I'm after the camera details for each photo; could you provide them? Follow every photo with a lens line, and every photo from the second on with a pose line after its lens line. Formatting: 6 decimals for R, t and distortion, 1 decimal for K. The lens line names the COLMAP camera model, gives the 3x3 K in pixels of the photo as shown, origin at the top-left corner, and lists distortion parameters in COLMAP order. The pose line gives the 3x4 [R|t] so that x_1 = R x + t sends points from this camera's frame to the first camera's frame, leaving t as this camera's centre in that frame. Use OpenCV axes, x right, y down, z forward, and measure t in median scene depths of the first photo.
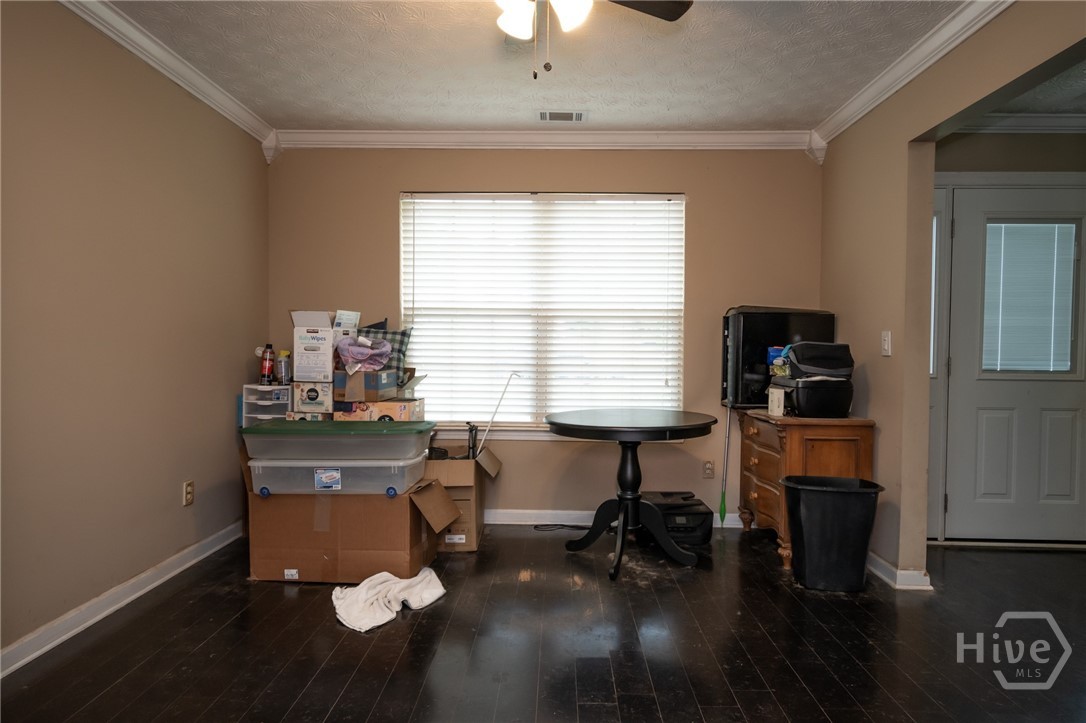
lens RADIAL K [[650.3, 0, 542.5], [0, 650.3, 360.6], [0, 0, 1]] dist [-0.000222, 0.000975]
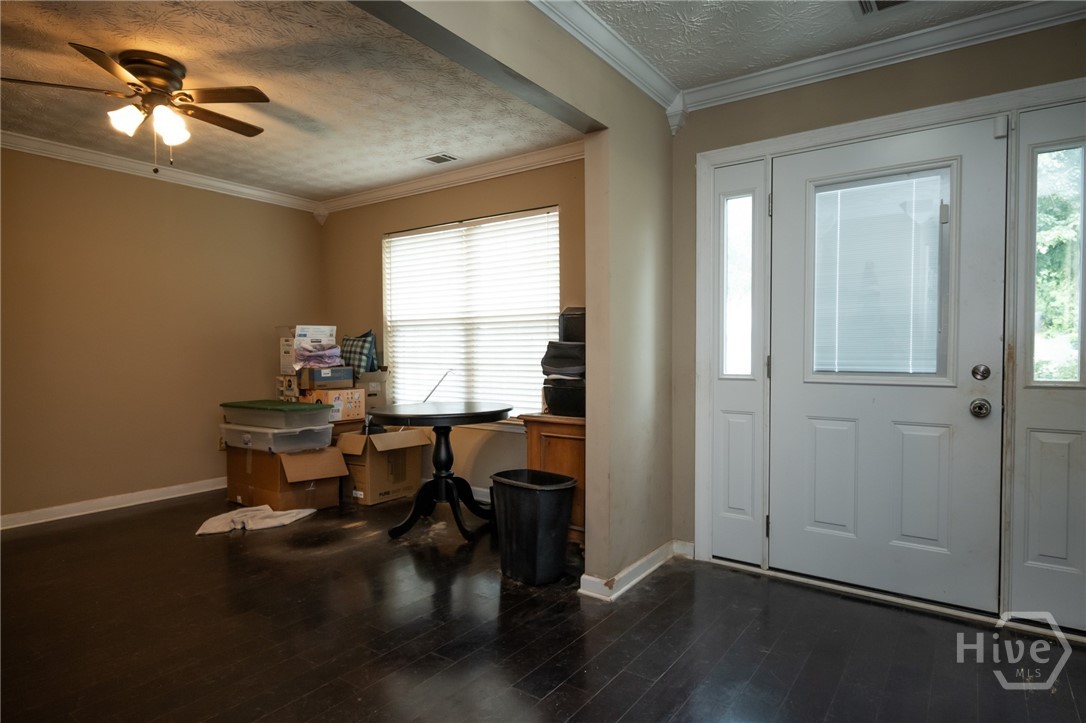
lens RADIAL K [[582.0, 0, 531.2], [0, 582.0, 361.0], [0, 0, 1]] dist [0.002660, -0.005759]
pose [[0.838388, -0.000726, -0.545073, 0.781910], [-0.000570, 0.999997, -0.002210, 0.003832], [0.545073, 0.002164, 0.838386, 0.186952]]
